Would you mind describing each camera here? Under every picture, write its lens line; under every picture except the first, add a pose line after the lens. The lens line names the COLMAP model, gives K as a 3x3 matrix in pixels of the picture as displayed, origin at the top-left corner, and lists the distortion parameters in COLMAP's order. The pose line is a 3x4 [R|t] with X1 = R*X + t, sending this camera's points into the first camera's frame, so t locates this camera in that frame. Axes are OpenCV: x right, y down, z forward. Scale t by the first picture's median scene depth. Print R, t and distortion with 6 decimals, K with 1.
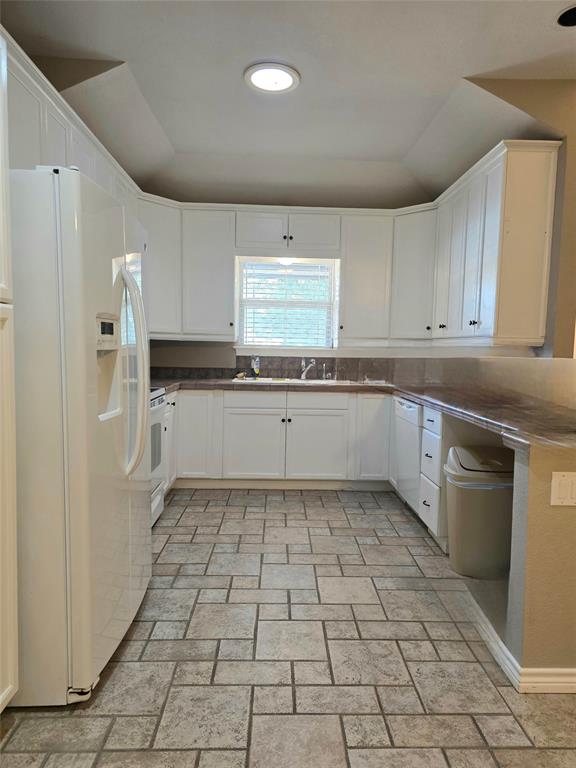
lens RADIAL K [[519.9, 0, 288.6], [0, 519.9, 383.1], [0, 0, 1]] dist [0.054911, -0.023455]
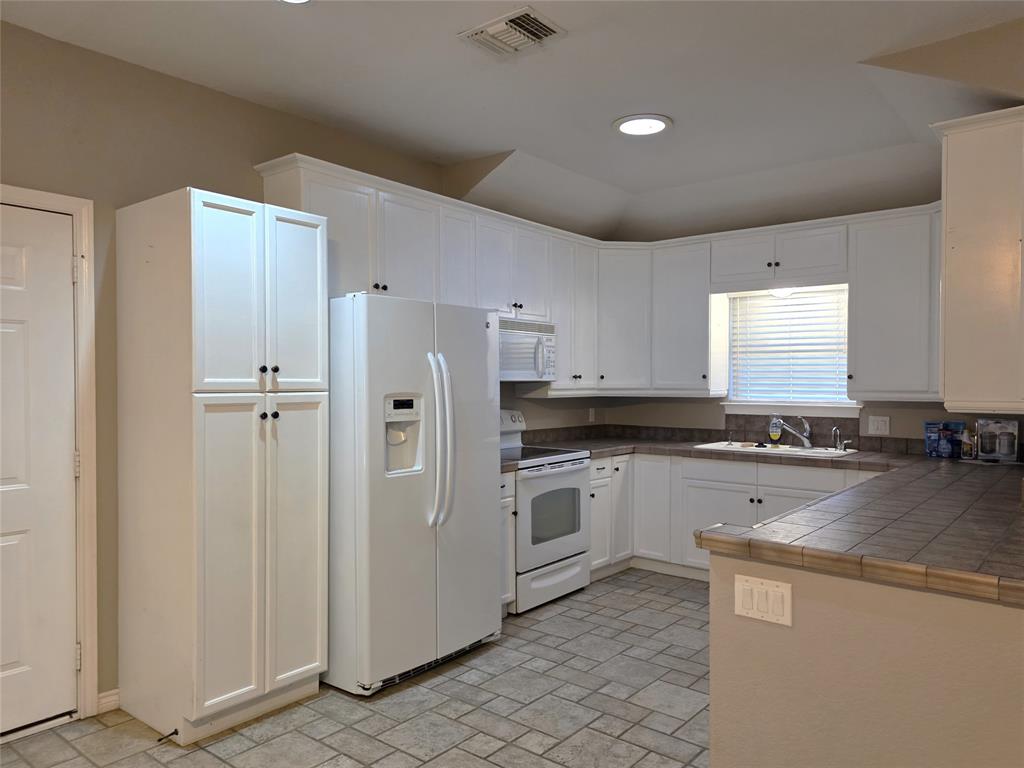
lens RADIAL K [[721.0, 0, 513.9], [0, 721.0, 385.6], [0, 0, 1]] dist [0.062624, -0.000761]
pose [[0.760898, -0.013180, -0.648738, 0.533145], [-0.032408, 0.997774, -0.058281, -0.030002], [0.648062, 0.065370, 0.758777, -0.081448]]
